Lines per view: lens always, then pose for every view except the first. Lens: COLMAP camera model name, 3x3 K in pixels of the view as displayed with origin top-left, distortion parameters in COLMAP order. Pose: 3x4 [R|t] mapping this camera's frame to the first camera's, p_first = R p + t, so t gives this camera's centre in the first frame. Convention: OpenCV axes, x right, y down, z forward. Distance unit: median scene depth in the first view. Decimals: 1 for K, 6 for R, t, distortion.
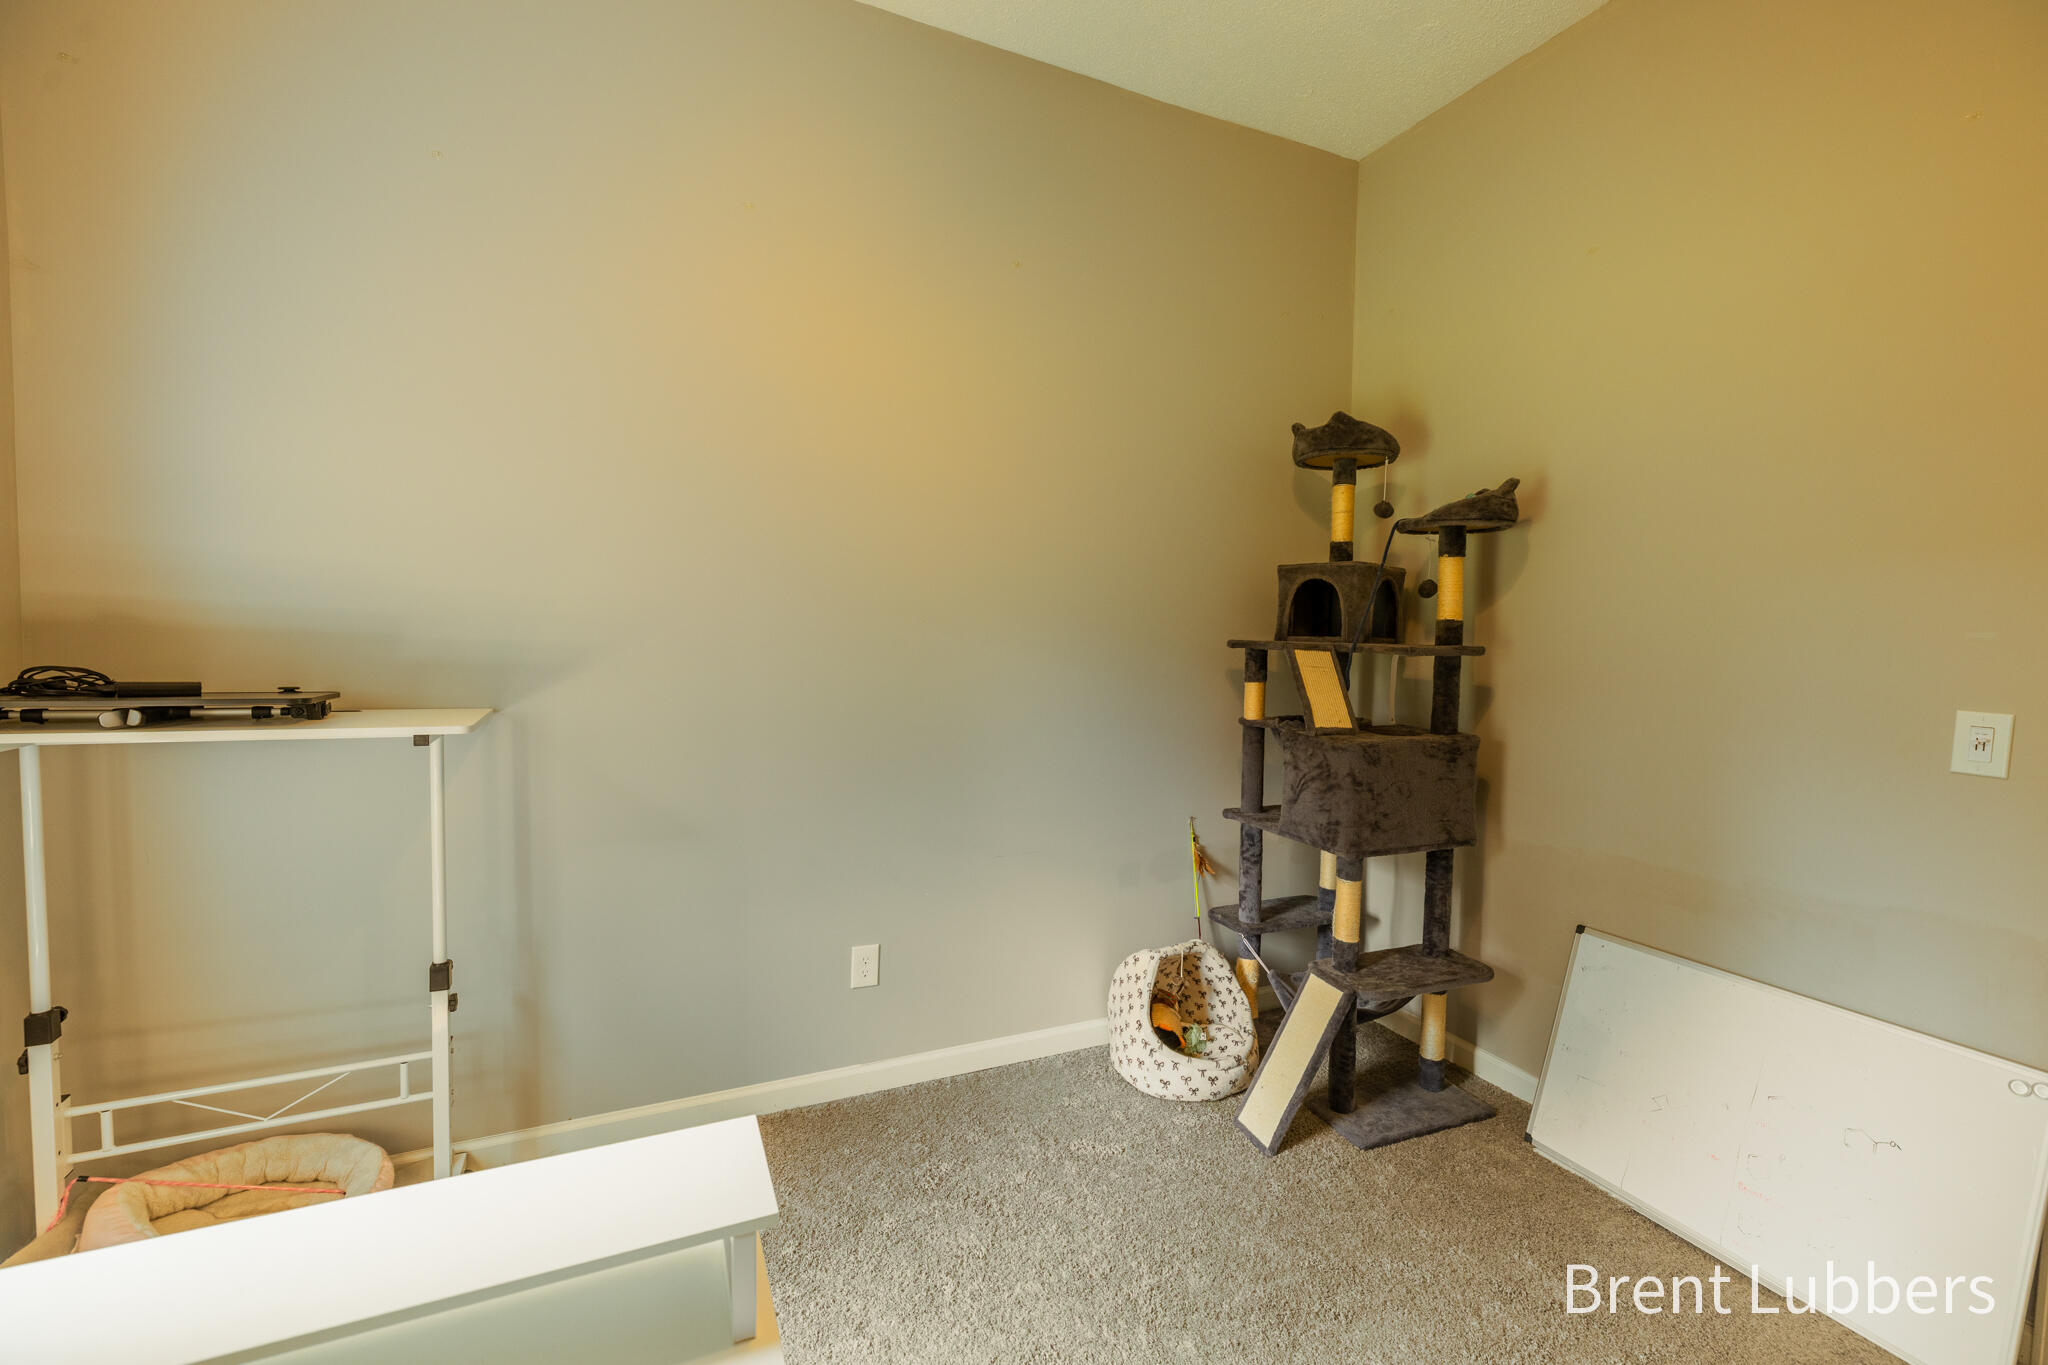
lens RADIAL K [[860.5, 0, 1028.1], [0, 860.5, 684.6], [0, 0, 1]] dist [0.000913, -0.000175]
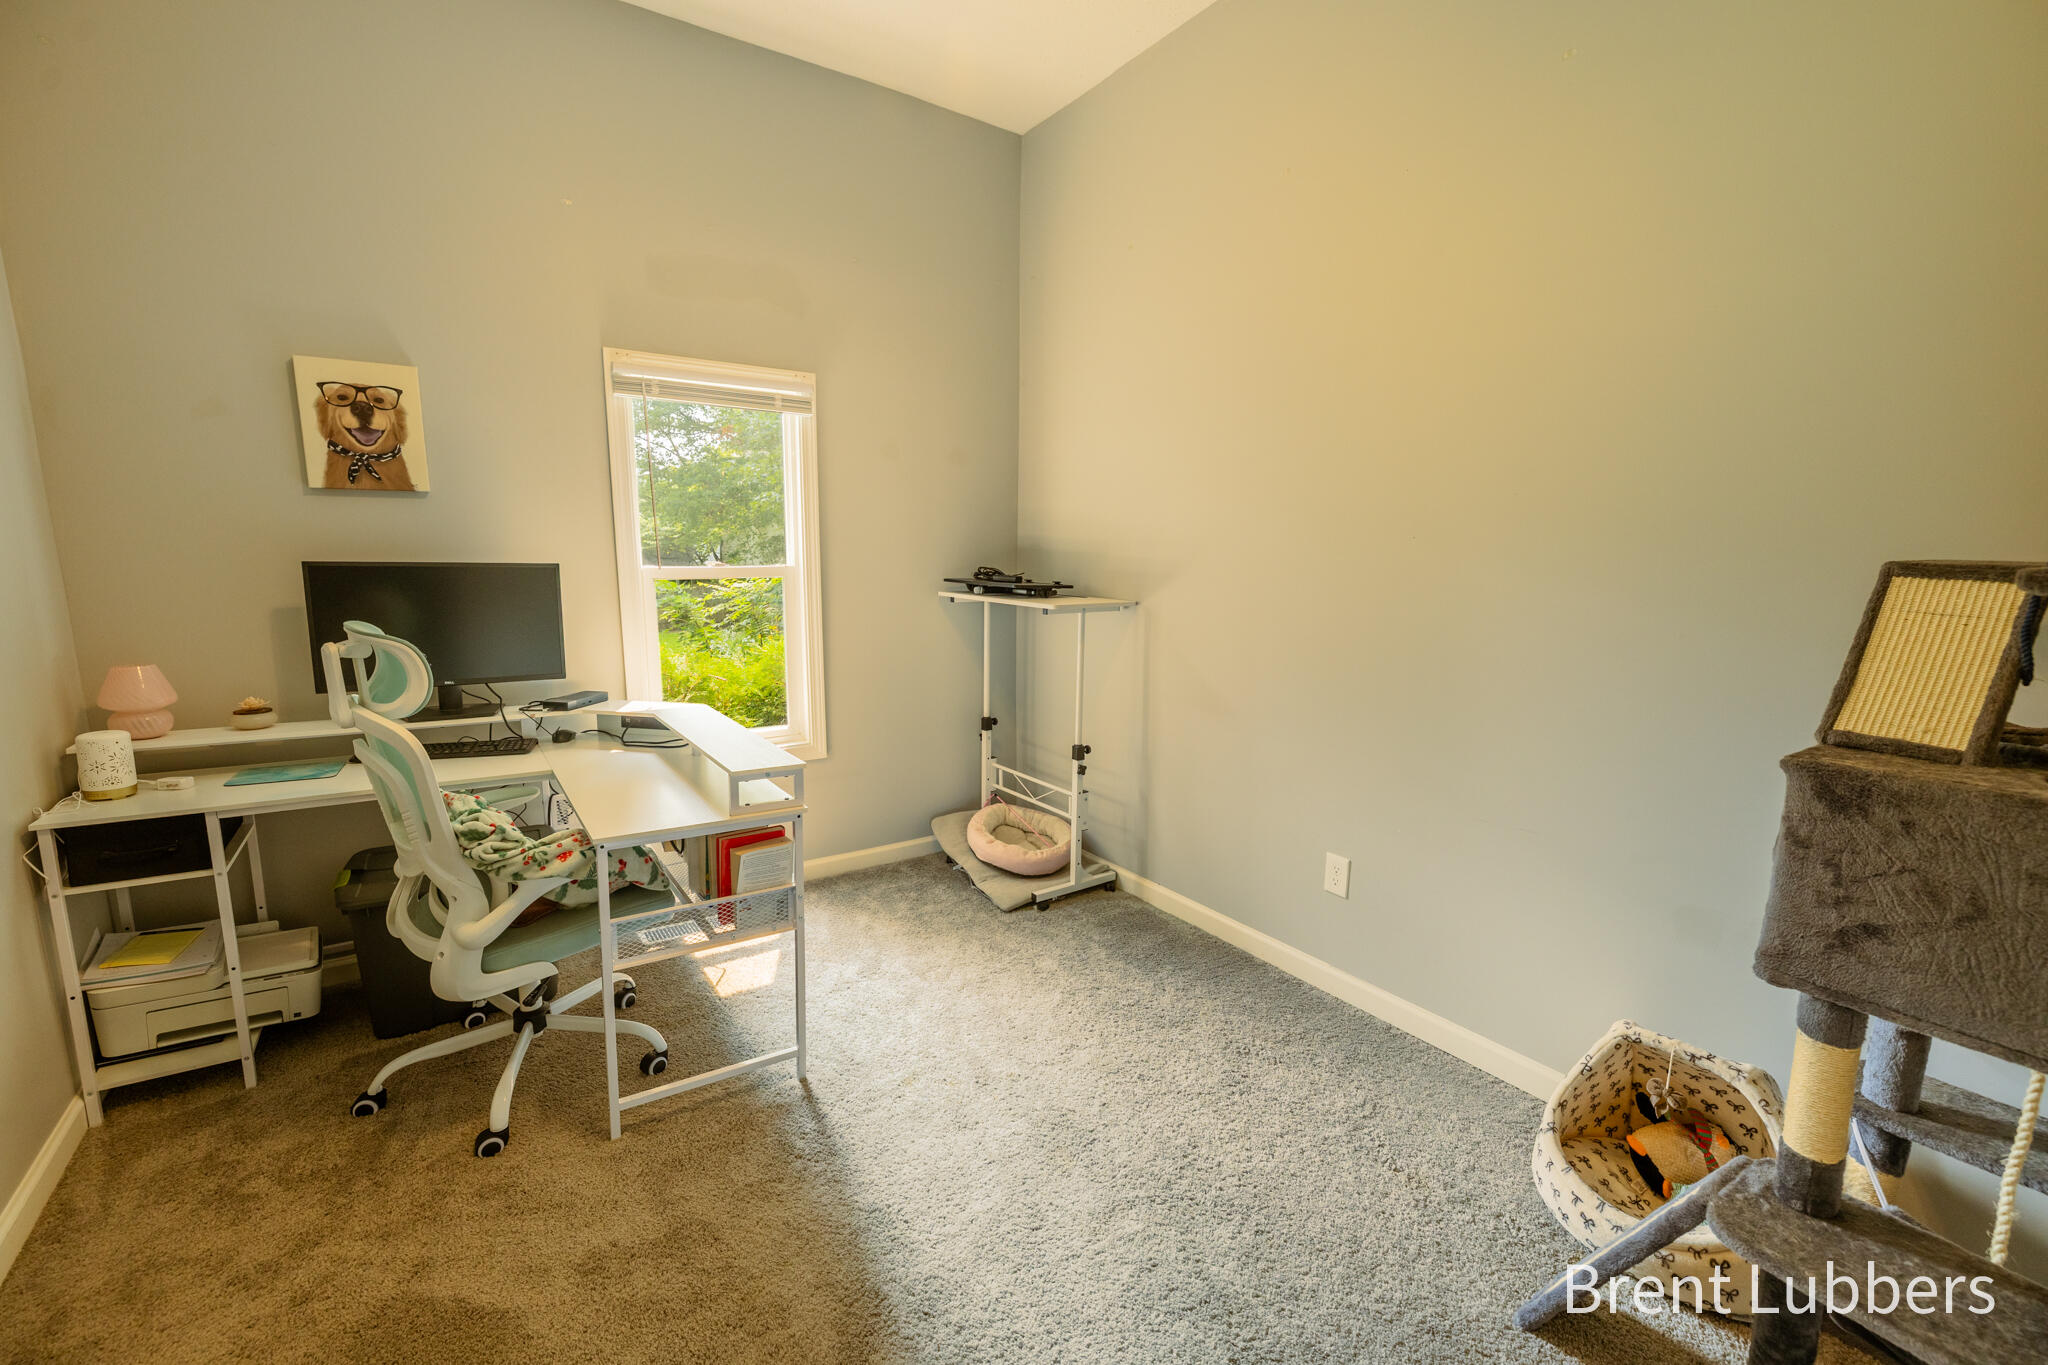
lens RADIAL K [[860.5, 0, 1028.1], [0, 860.5, 684.6], [0, 0, 1]] dist [0.000913, -0.000175]
pose [[0.177244, 0.138150, -0.974423, 0.992867], [-0.067112, 0.989491, 0.128079, -0.011389], [0.981876, 0.042695, 0.184652, 0.591814]]
